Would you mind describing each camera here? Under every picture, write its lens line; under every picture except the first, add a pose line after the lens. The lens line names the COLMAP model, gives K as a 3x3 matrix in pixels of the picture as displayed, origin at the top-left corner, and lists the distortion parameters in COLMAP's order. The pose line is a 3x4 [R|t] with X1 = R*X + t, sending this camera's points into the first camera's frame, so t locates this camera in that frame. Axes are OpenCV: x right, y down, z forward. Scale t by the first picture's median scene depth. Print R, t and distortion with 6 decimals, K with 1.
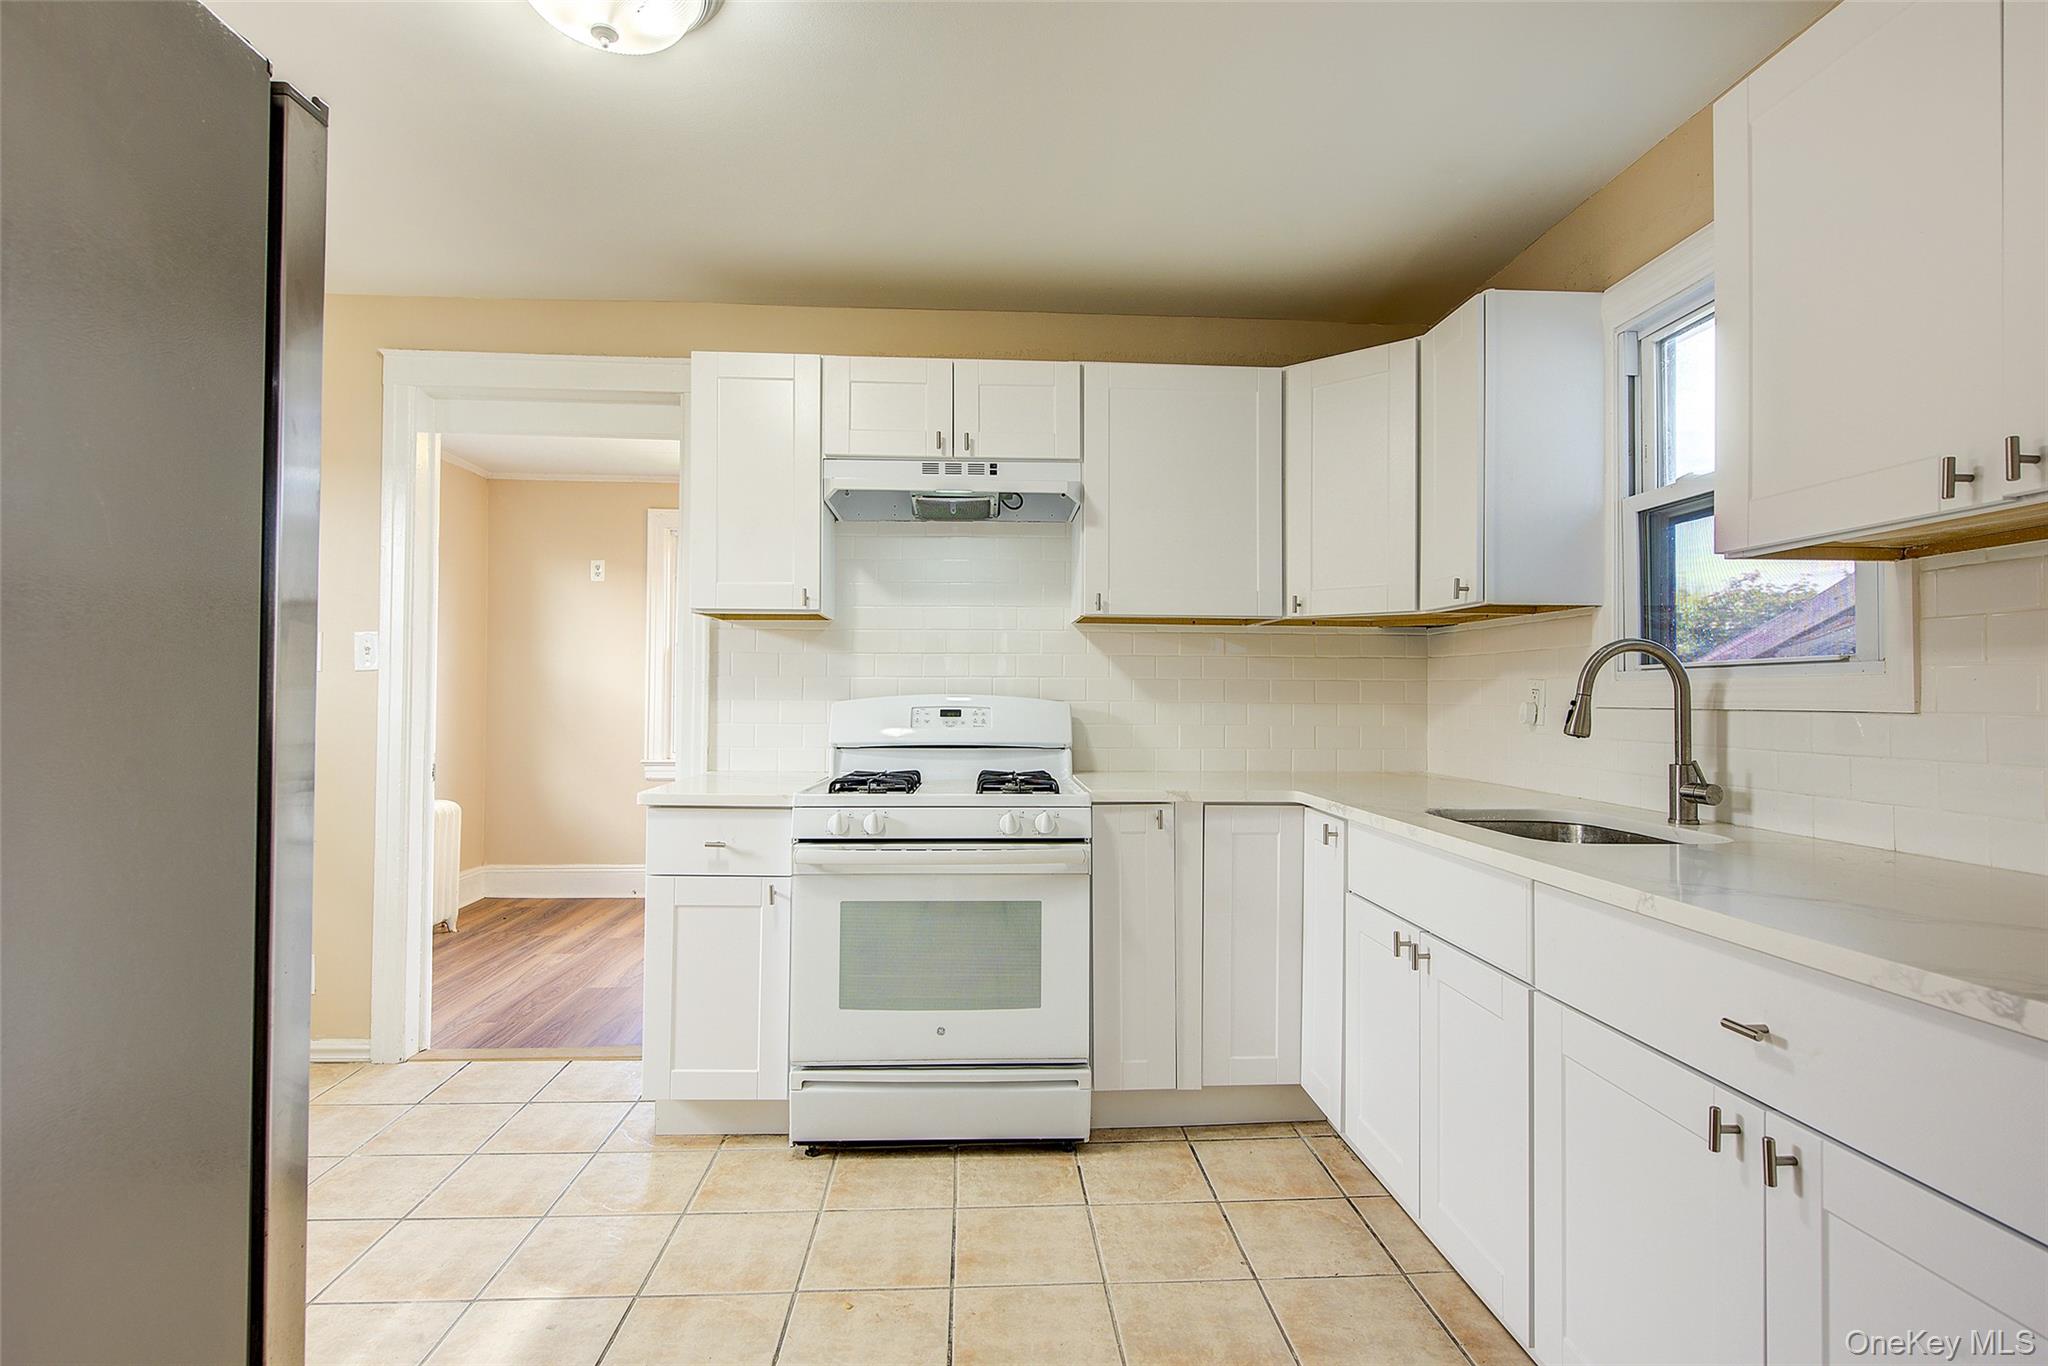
lens RADIAL K [[967.9, 0, 1036.3], [0, 967.9, 684.4], [0, 0, 1]] dist [0.002157, -0.002574]
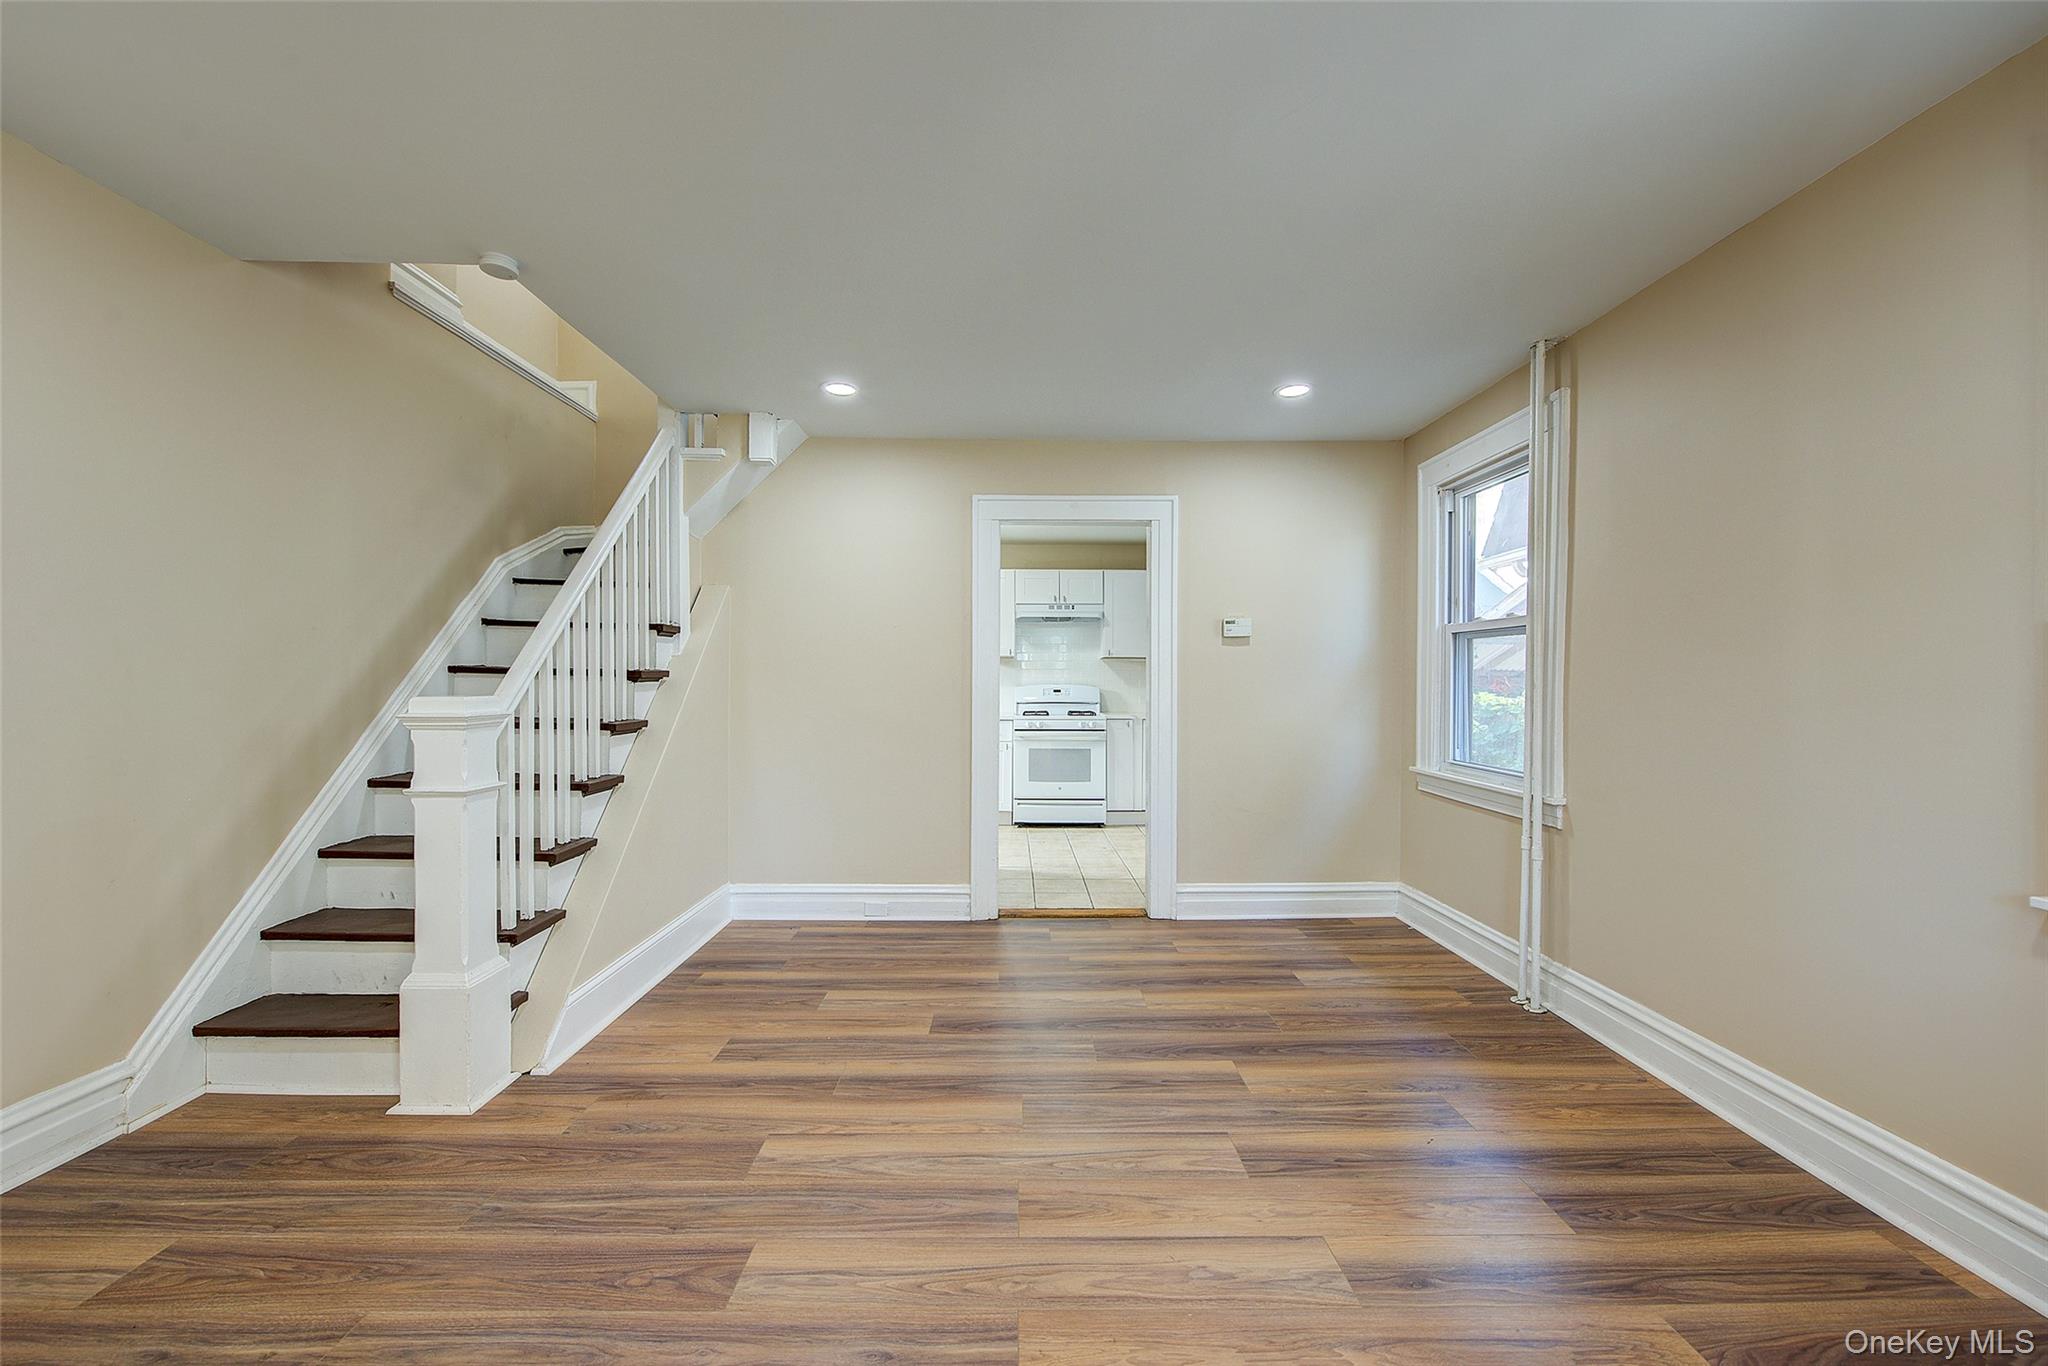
lens RADIAL K [[814.1, 0, 1035.1], [0, 814.1, 683.3], [0, 0, 1]] dist [0.004200, -0.003410]
pose [[0.999259, -0.001365, -0.038471, -0.075948], [0.001940, 0.999887, 0.014910, -0.035459], [0.038446, -0.014974, 0.999148, -1.725618]]
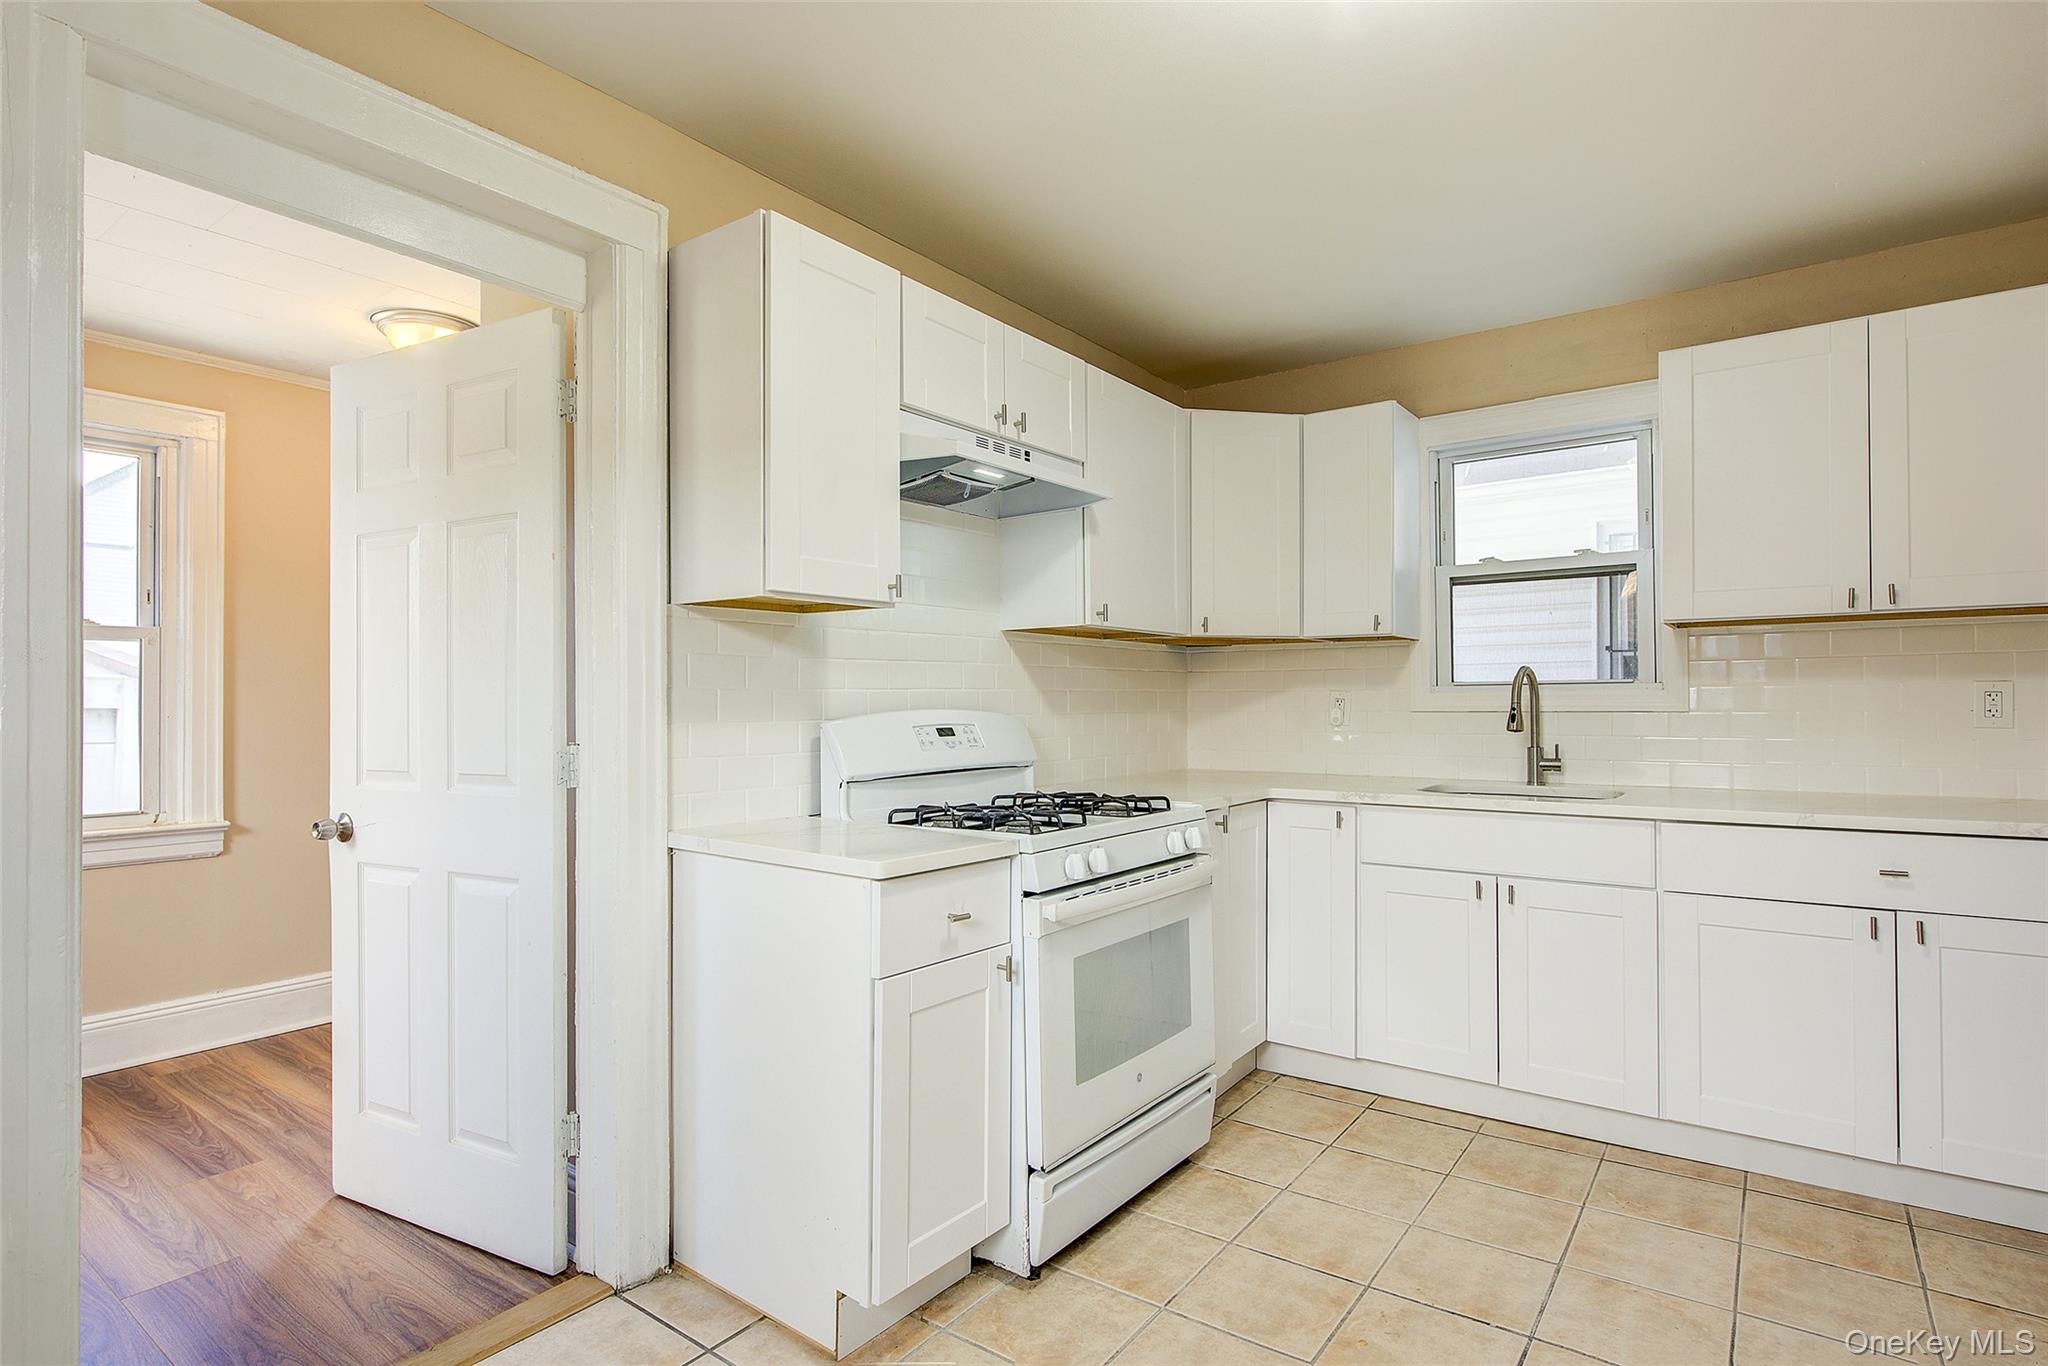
lens RADIAL K [[1032.7, 0, 1029.8], [0, 1032.7, 695.3], [0, 0, 1]] dist [0.001192, -0.003616]
pose [[0.638585, -0.007433, 0.769516, -0.914187], [0.000666, 0.999958, 0.009107, -0.012984], [-0.769551, -0.005303, 0.638563, 0.456497]]
